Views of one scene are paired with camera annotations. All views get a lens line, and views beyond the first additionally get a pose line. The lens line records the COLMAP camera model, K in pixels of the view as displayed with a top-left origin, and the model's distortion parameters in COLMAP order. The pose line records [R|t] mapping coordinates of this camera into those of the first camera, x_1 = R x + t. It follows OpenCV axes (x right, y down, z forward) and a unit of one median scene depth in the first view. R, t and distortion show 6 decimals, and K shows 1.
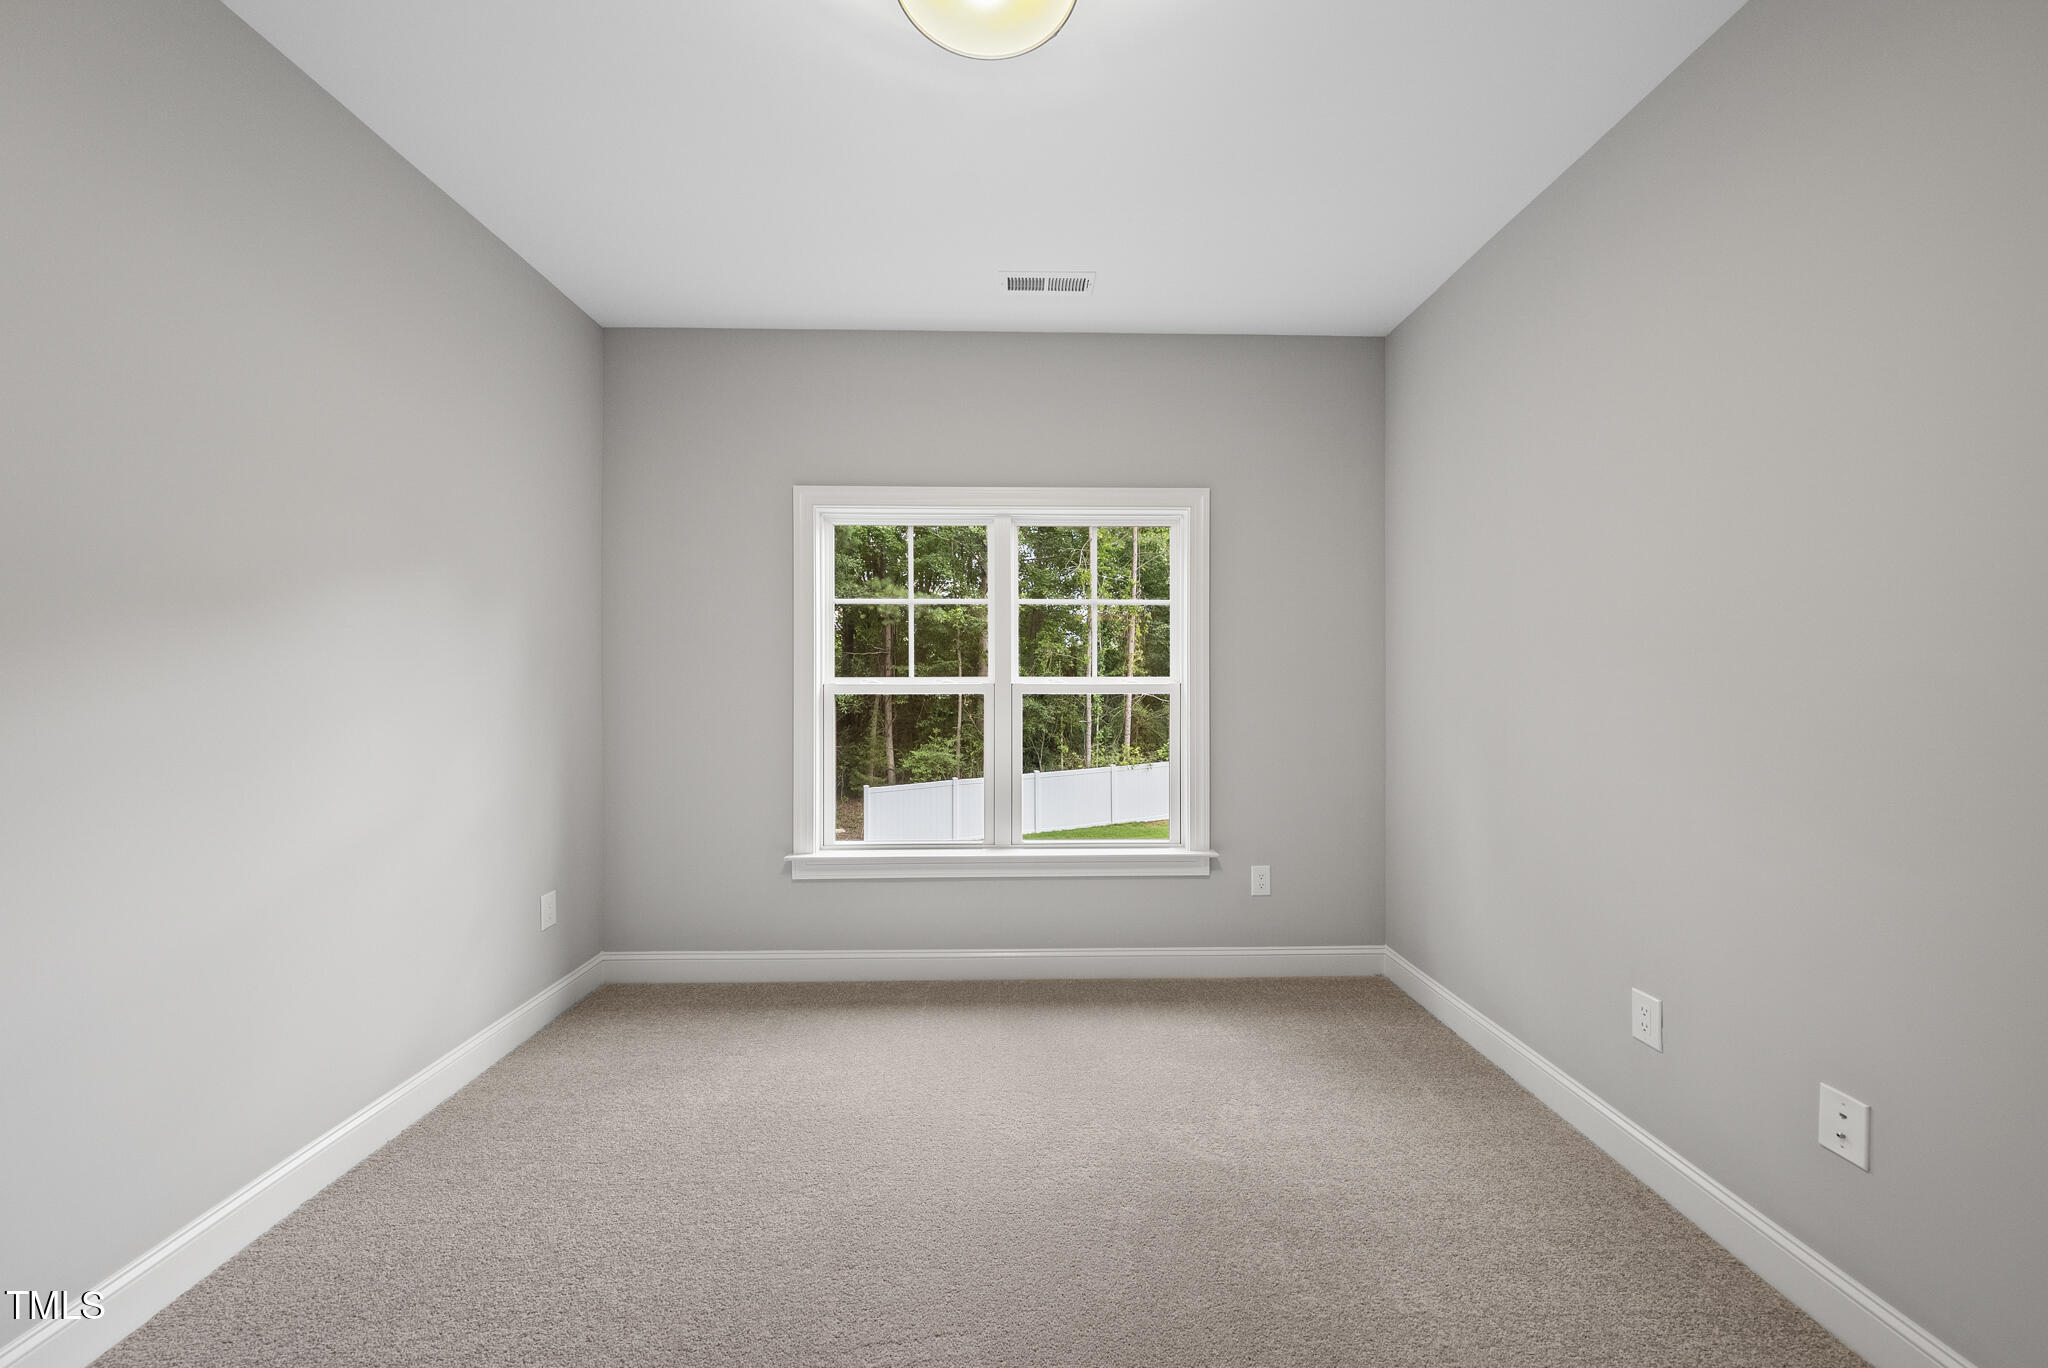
lens RADIAL K [[696.1, 0, 1029.0], [0, 696.1, 687.6], [0, 0, 1]] dist [-0.001739, 0.000104]
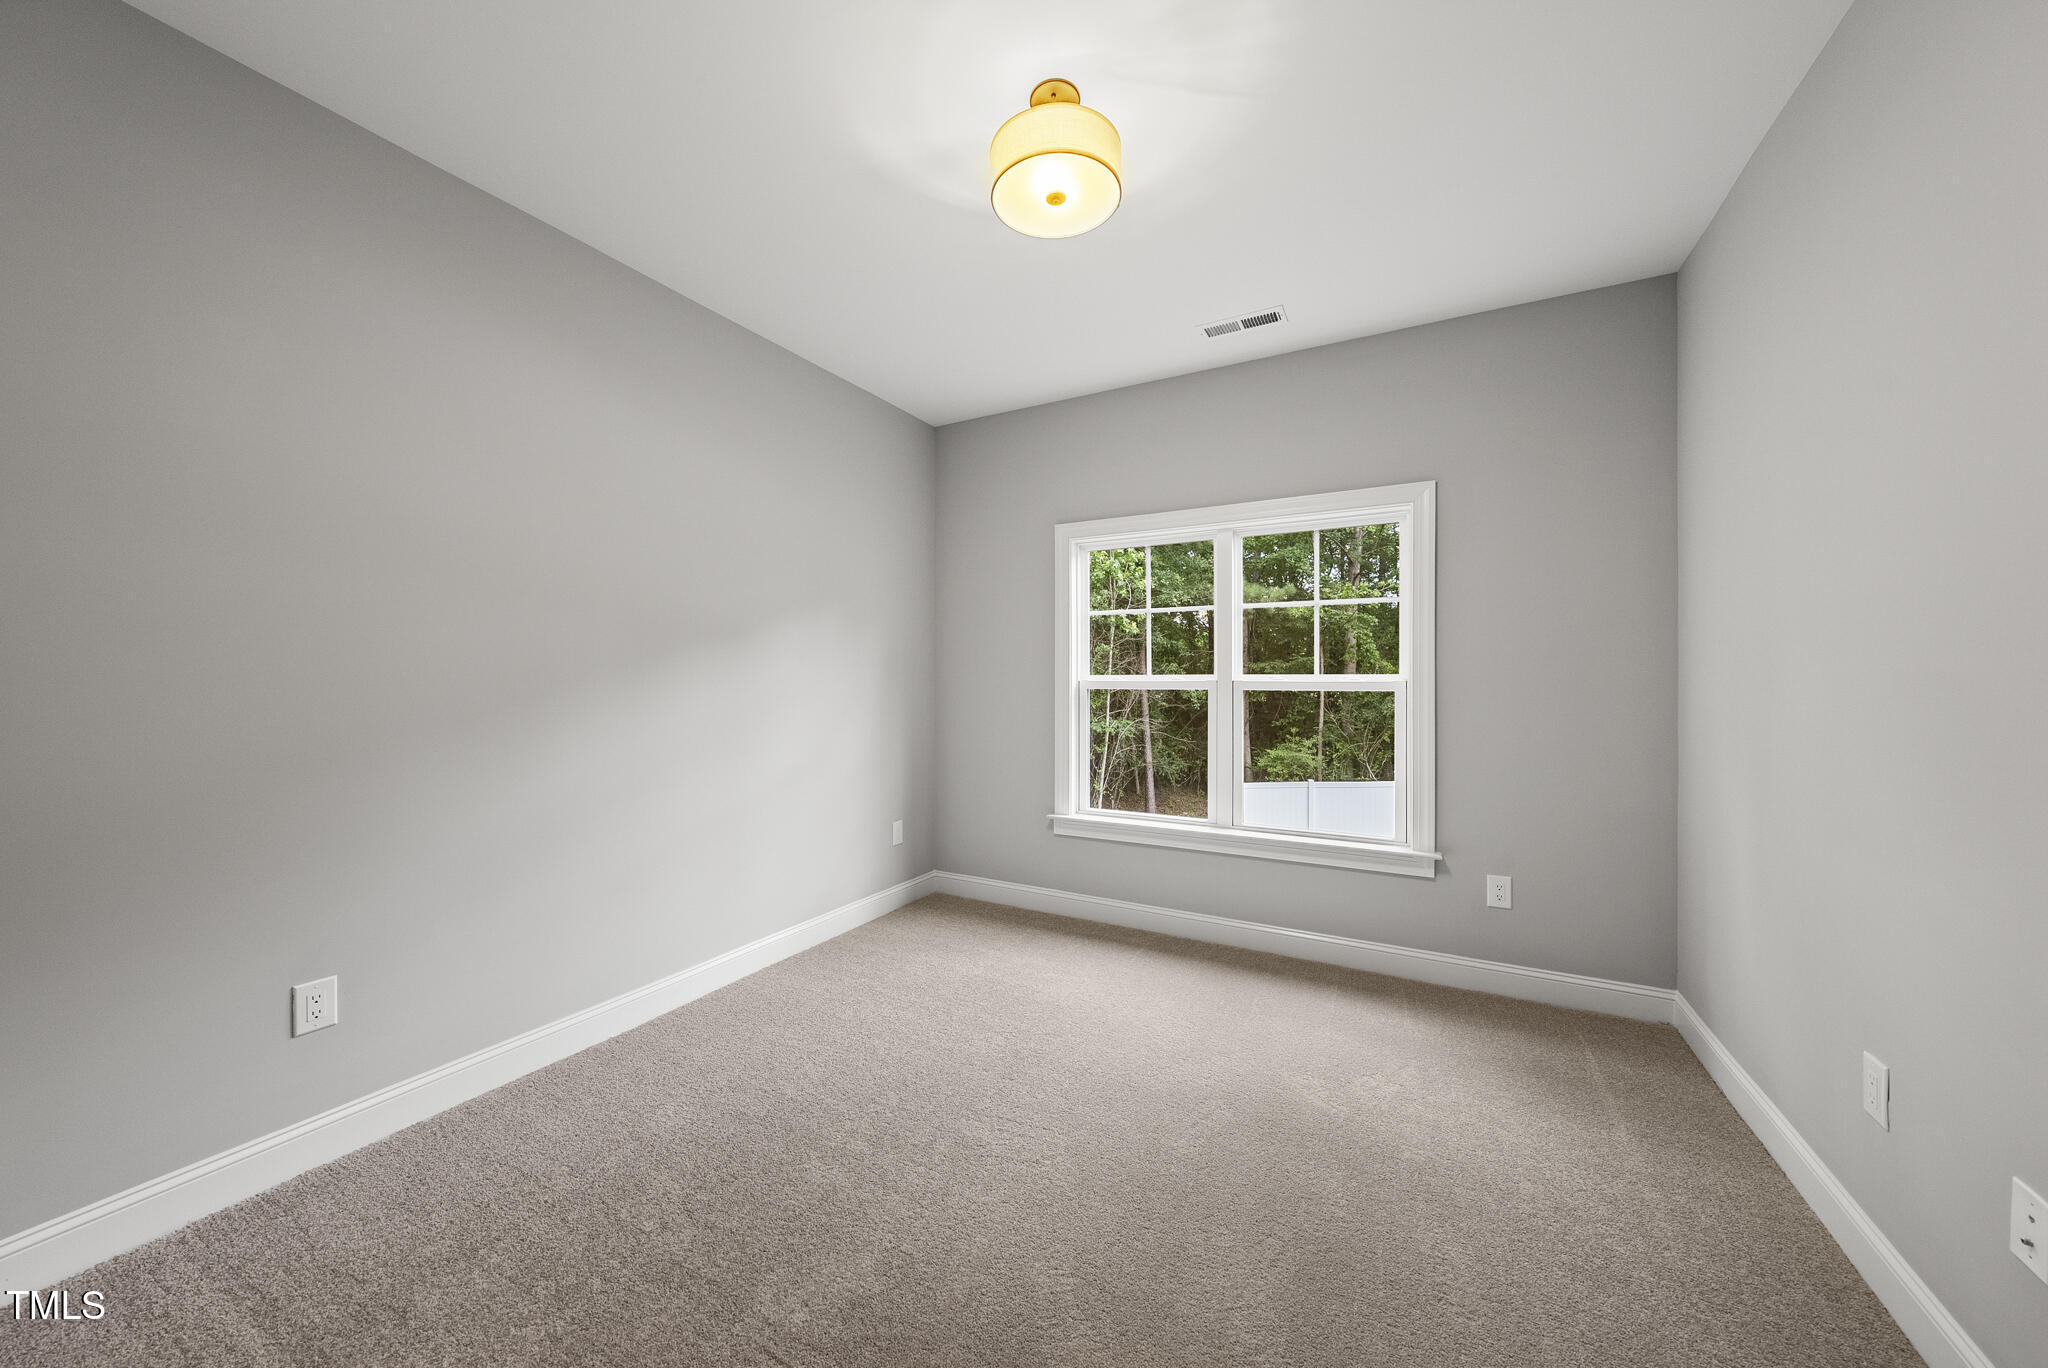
lens RADIAL K [[696.1, 0, 1037.5], [0, 696.1, 689.0], [0, 0, 1]] dist [-0.001739, 0.000104]
pose [[0.870413, 0.008897, -0.492242, 0.256771], [-0.005900, 0.999953, 0.007641, 0.001264], [0.492287, -0.003746, 0.870425, -0.122530]]
